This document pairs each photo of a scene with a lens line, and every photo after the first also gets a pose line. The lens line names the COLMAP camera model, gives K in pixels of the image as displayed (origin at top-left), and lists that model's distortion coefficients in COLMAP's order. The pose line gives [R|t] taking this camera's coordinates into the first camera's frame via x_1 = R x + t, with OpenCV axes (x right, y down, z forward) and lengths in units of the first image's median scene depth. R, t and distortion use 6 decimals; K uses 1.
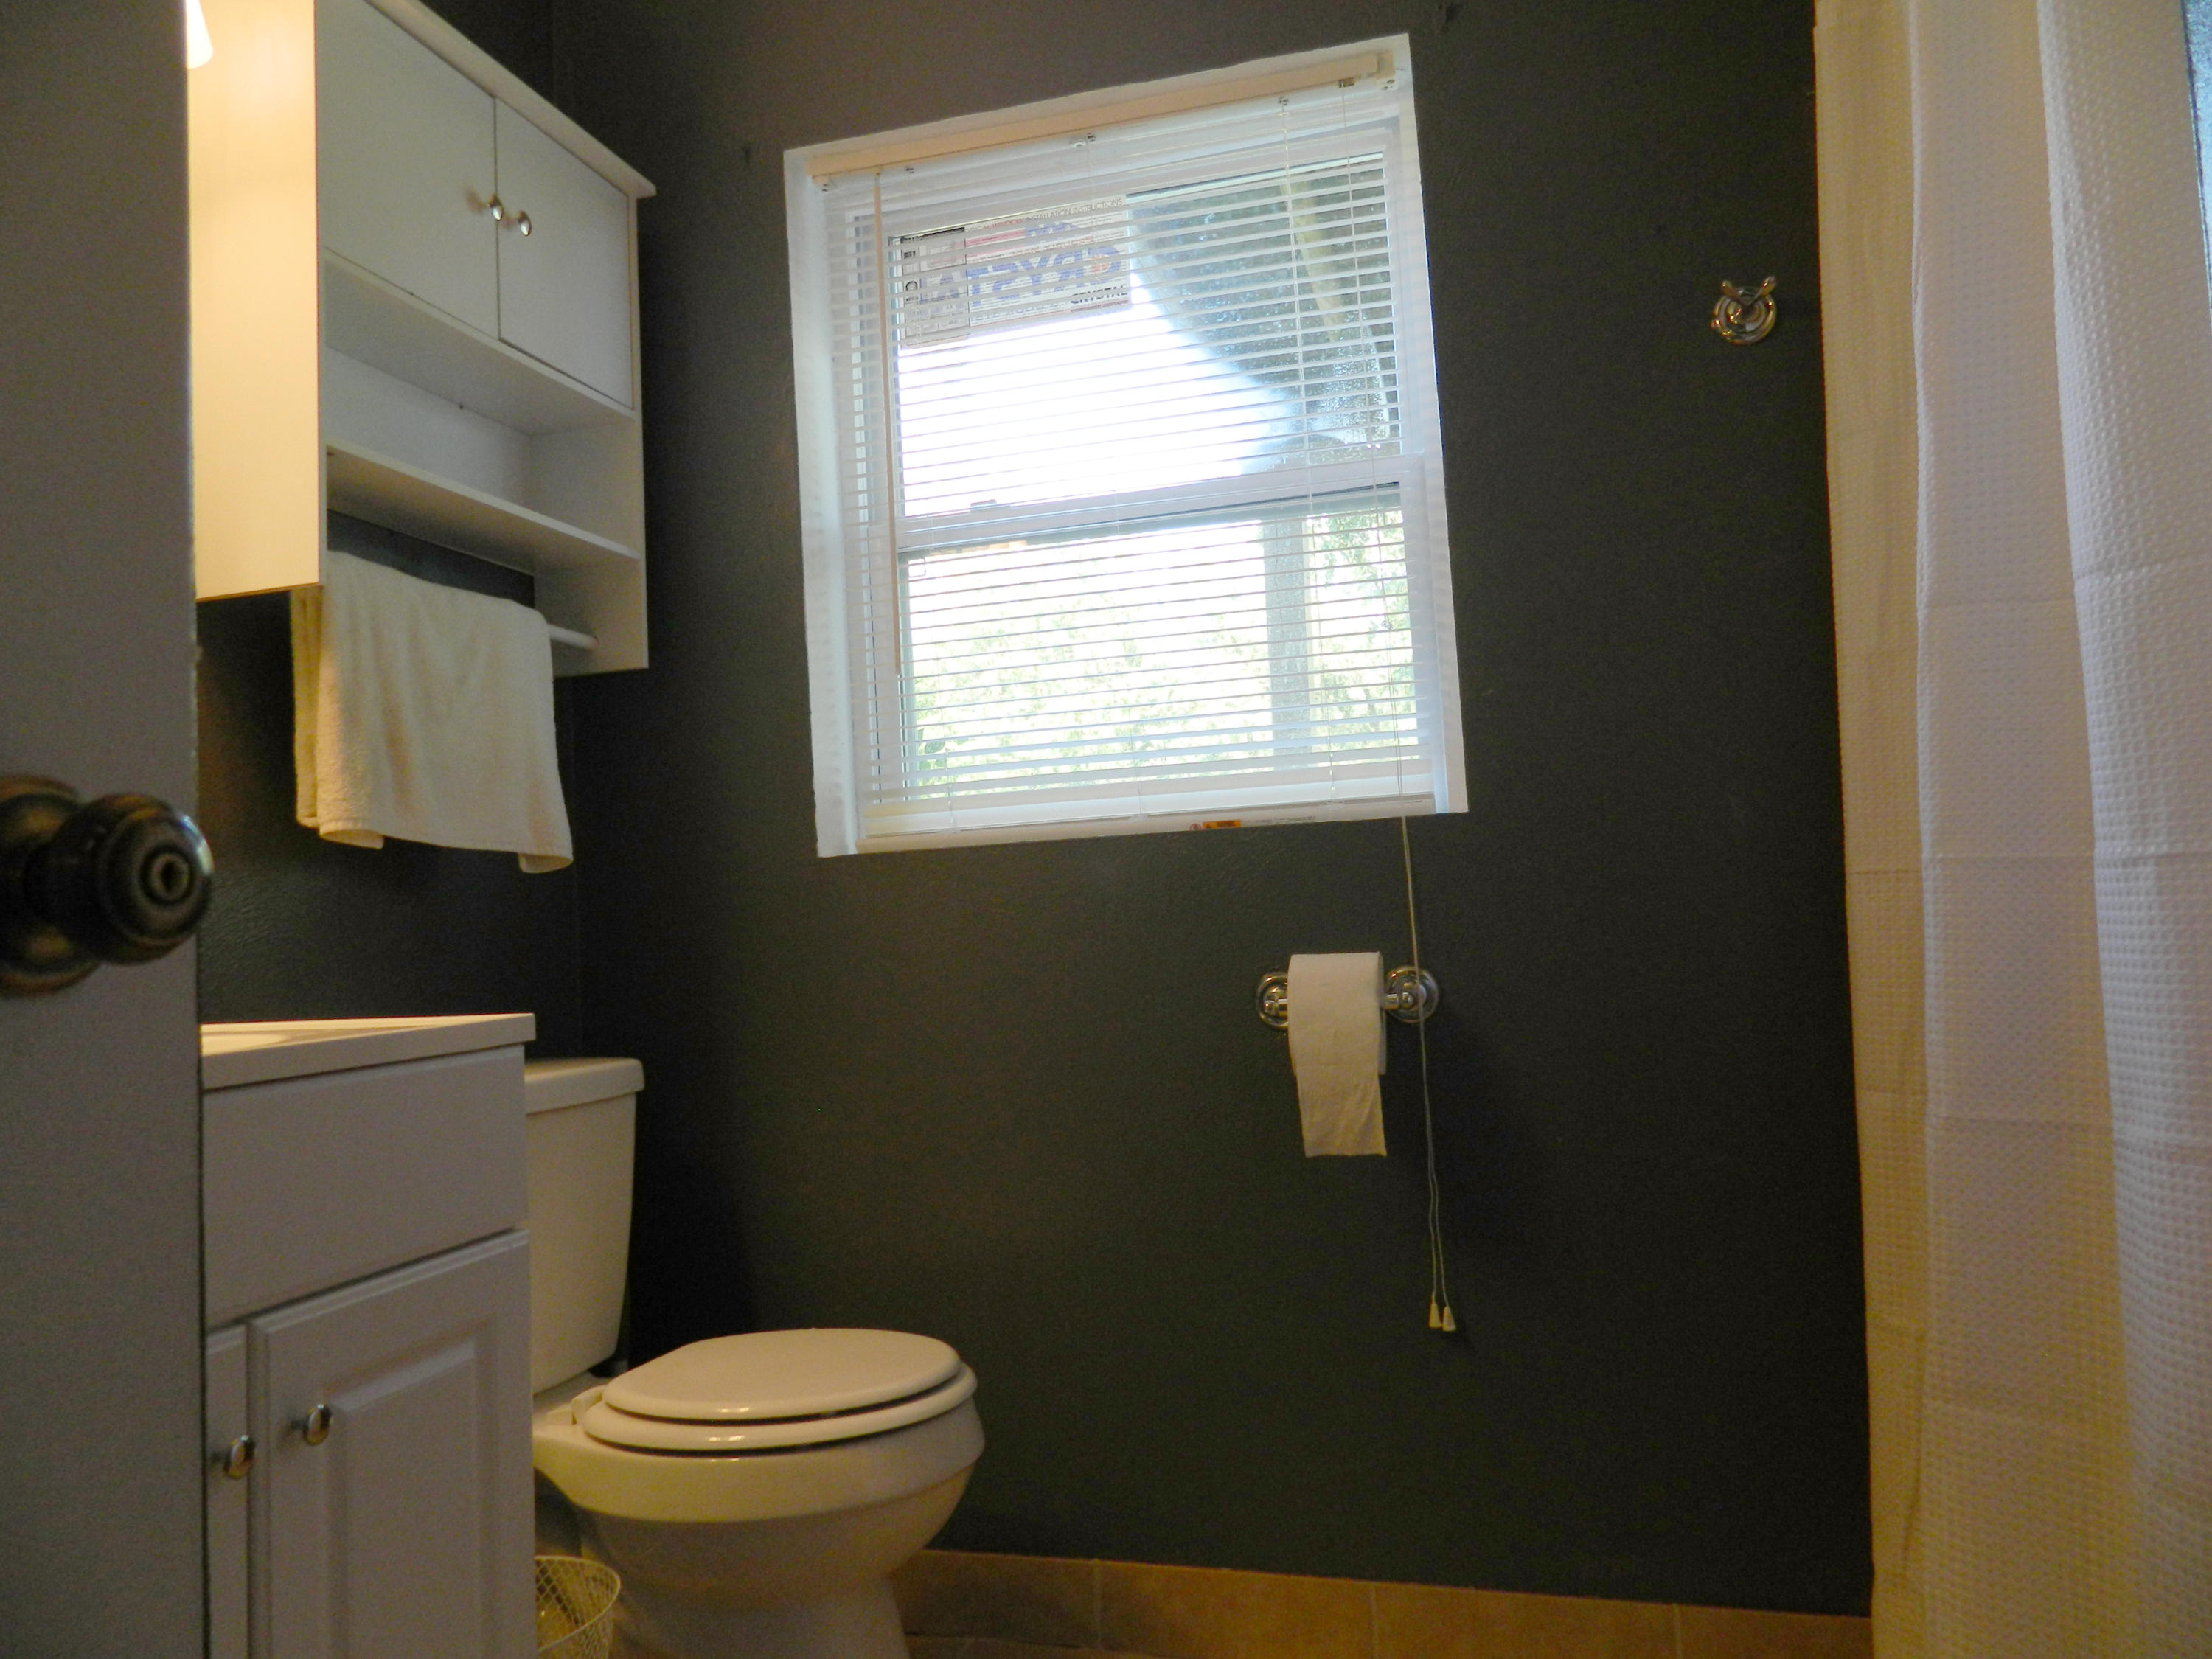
lens RADIAL K [[1632.0, 0, 1103.5], [0, 1632.0, 835.2], [0, 0, 1]] dist [-0.003066, 0.000332]
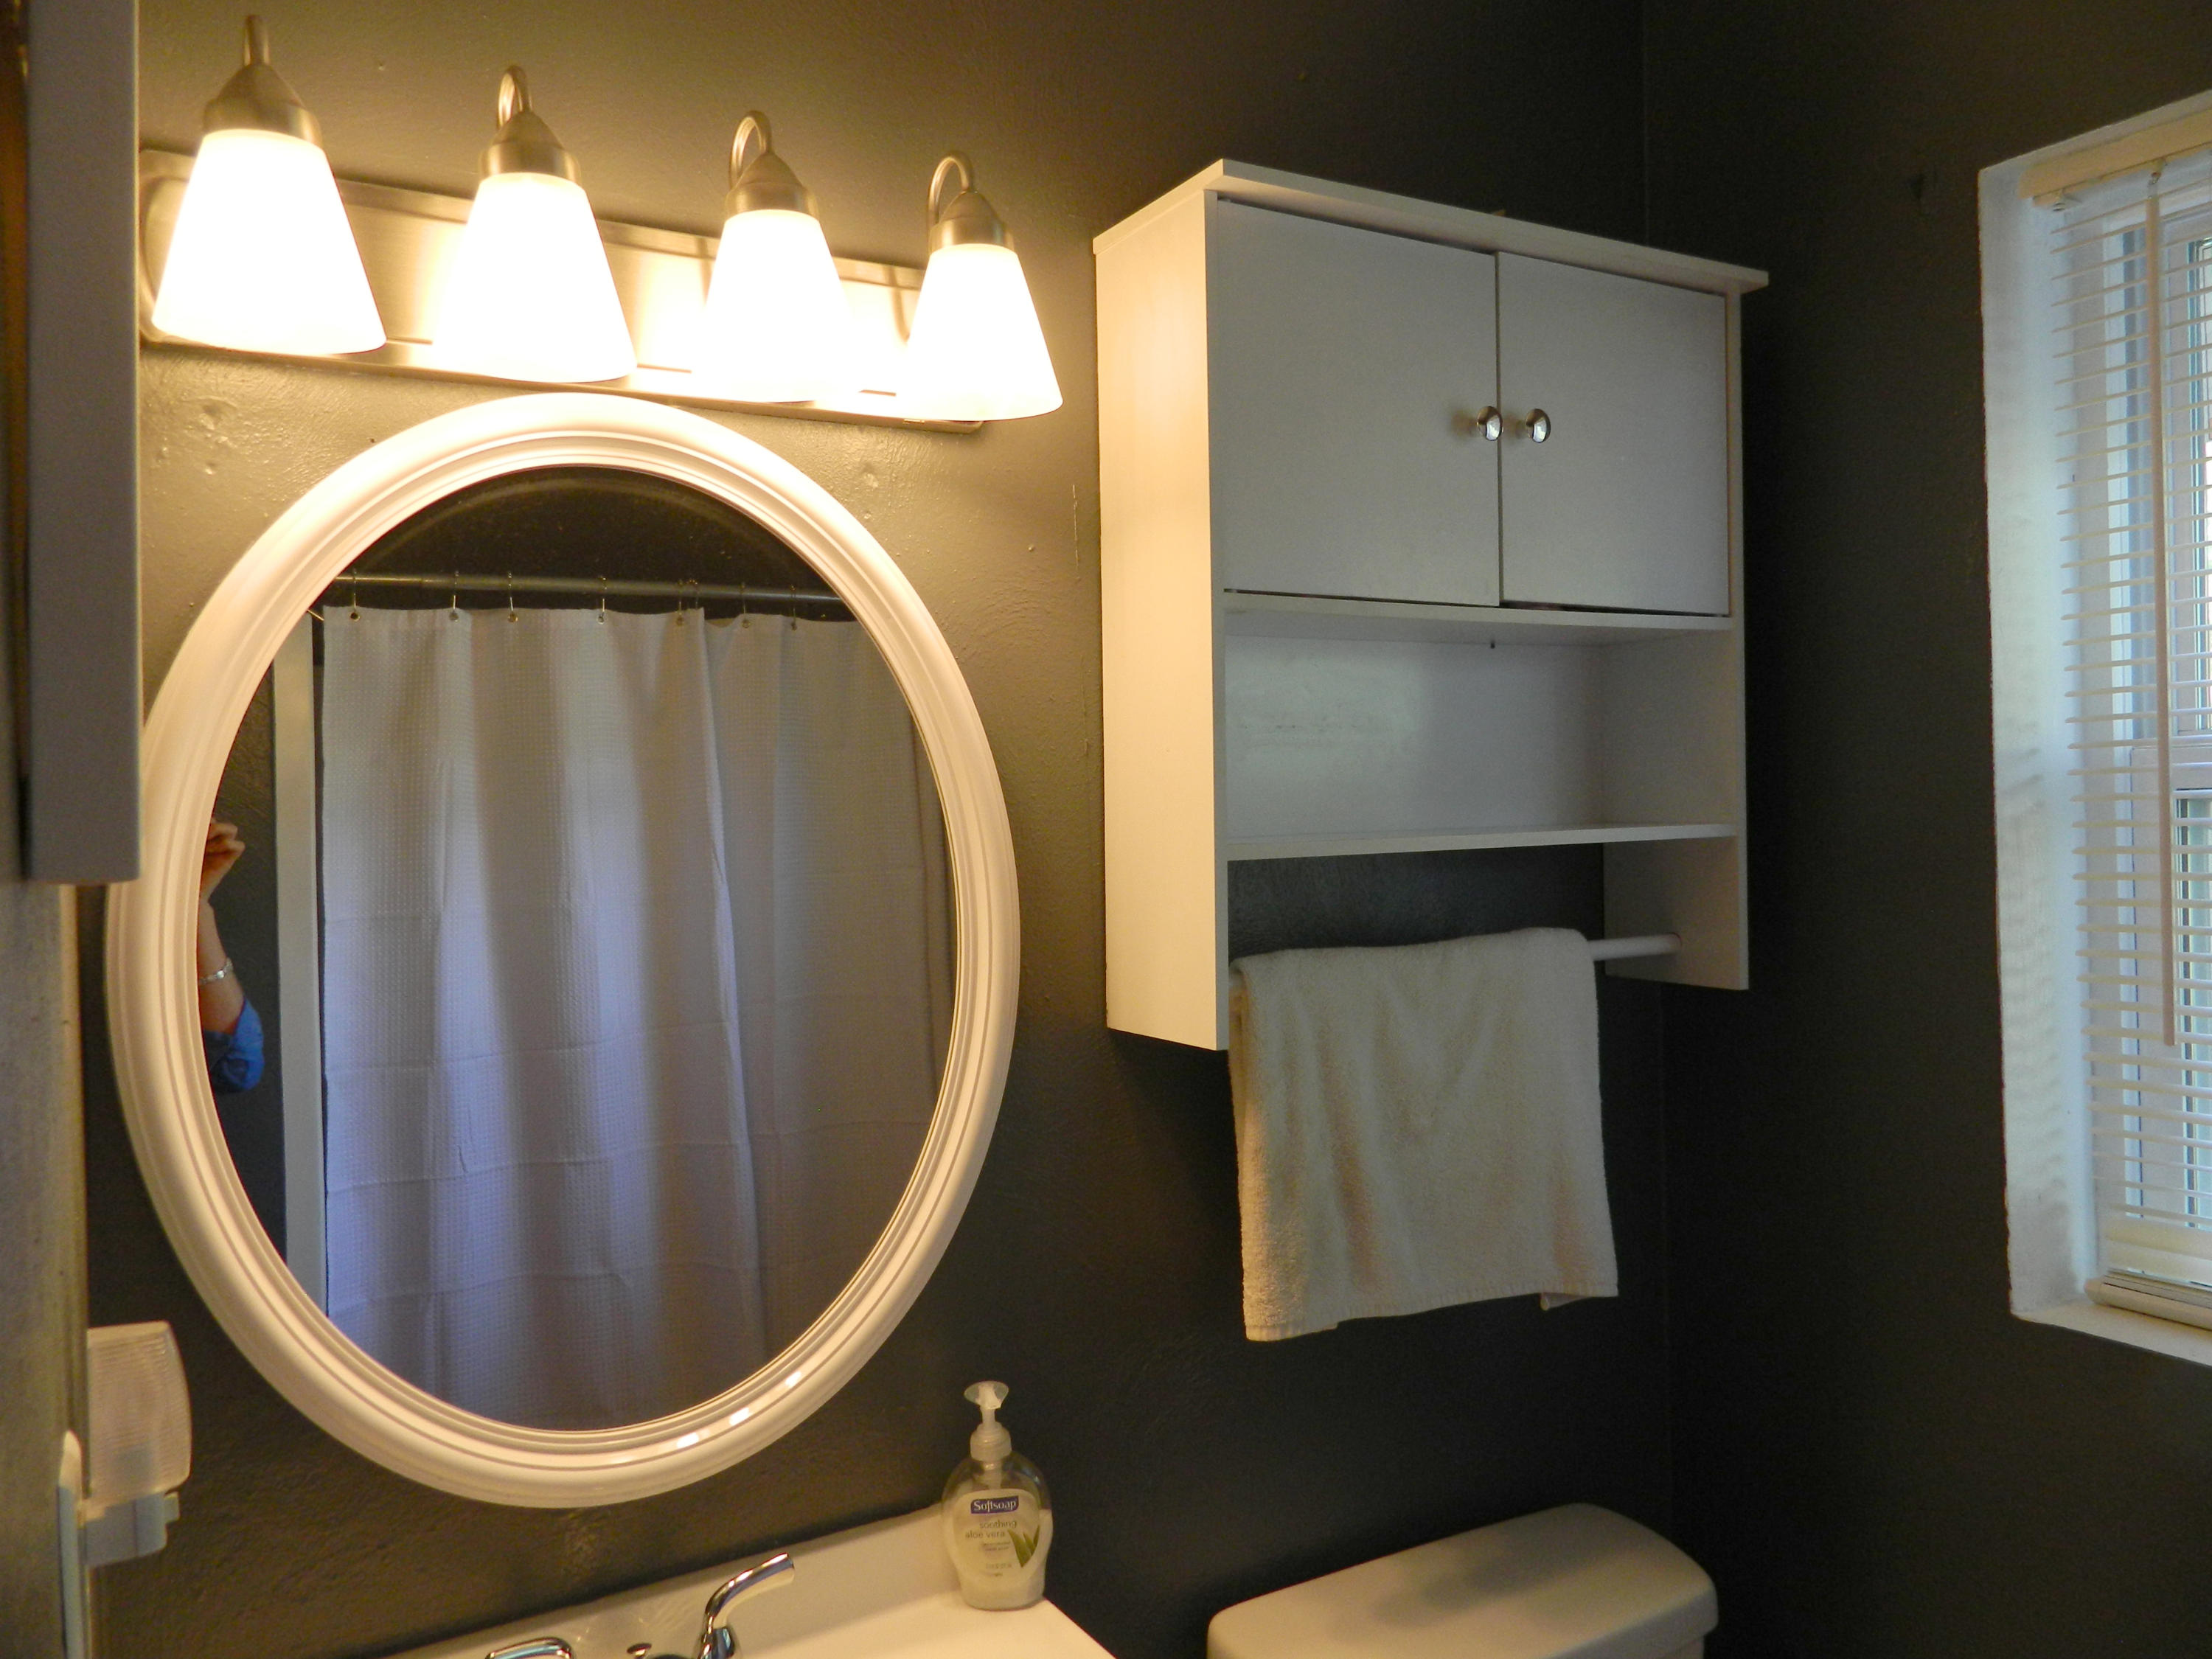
lens RADIAL K [[1632.0, 0, 1096.1], [0, 1632.0, 818.6], [0, 0, 1]] dist [-0.003066, 0.000332]
pose [[0.725102, 0.038232, -0.687579, -0.005433], [0.025470, 0.996286, 0.082257, -0.247878], [0.688170, -0.077157, 0.721435, 0.324159]]
